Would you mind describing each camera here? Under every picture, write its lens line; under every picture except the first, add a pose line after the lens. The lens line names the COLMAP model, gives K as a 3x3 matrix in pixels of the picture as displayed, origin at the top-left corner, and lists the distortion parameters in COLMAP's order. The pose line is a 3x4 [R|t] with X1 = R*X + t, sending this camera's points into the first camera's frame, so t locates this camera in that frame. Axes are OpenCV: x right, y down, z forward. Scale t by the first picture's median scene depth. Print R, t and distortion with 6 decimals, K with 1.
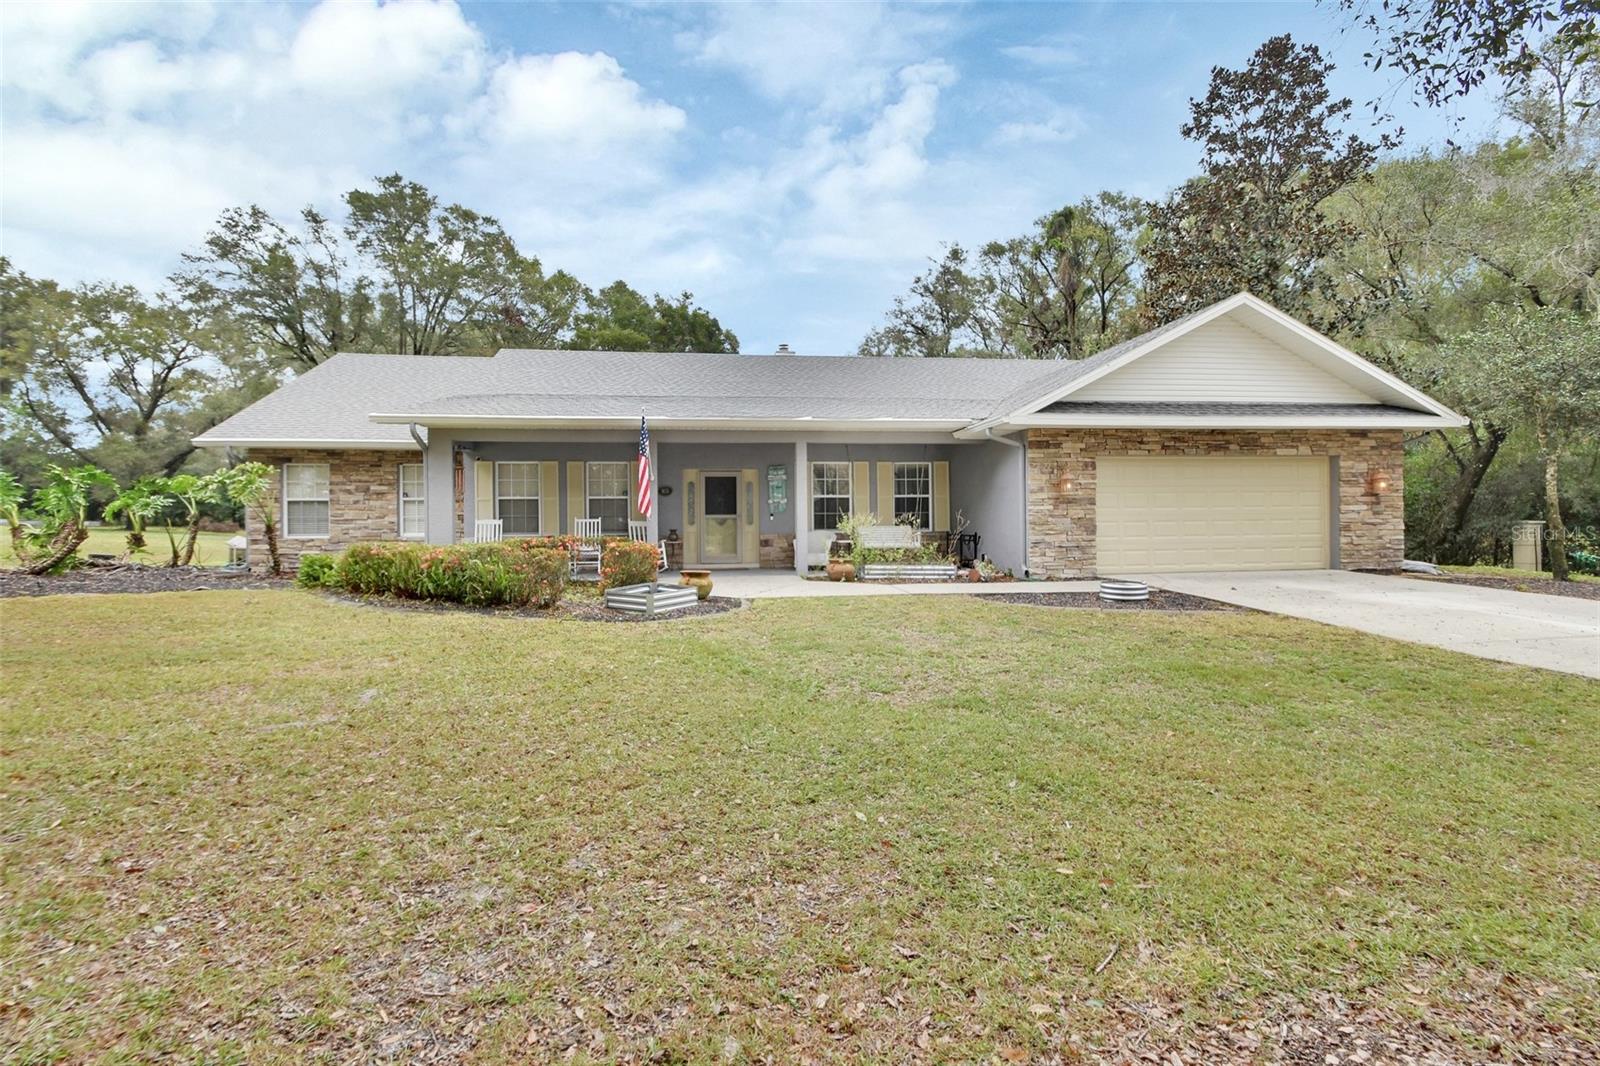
lens RADIAL K [[697.6, 0, 770.3], [0, 697.6, 506.7], [0, 0, 1]] dist [0.000962, 0.000120]
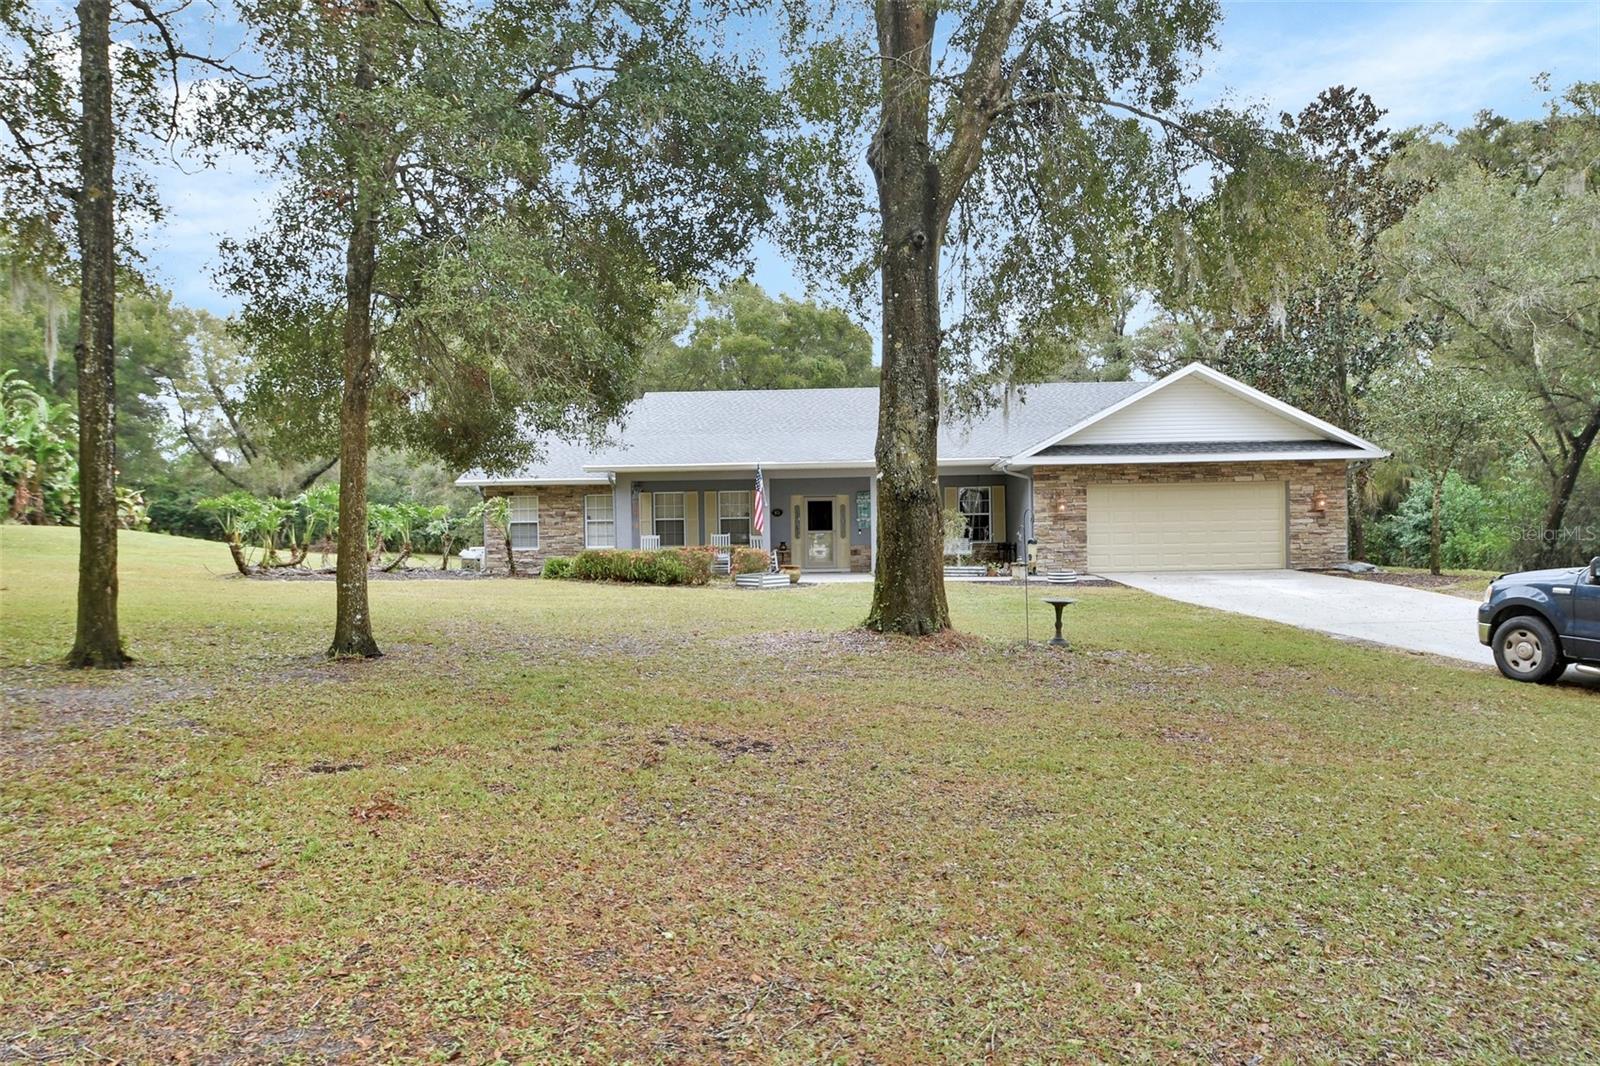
lens RADIAL K [[750.4, 0, 800.0], [0, 750.4, 533.0], [0, 0, 1]] dist [-0.000842, -0.000228]
pose [[0.990412, -0.007443, -0.137948, 0.109679], [0.009431, 0.999861, 0.013765, -0.004301], [0.137826, -0.014934, 0.990344, -0.500654]]
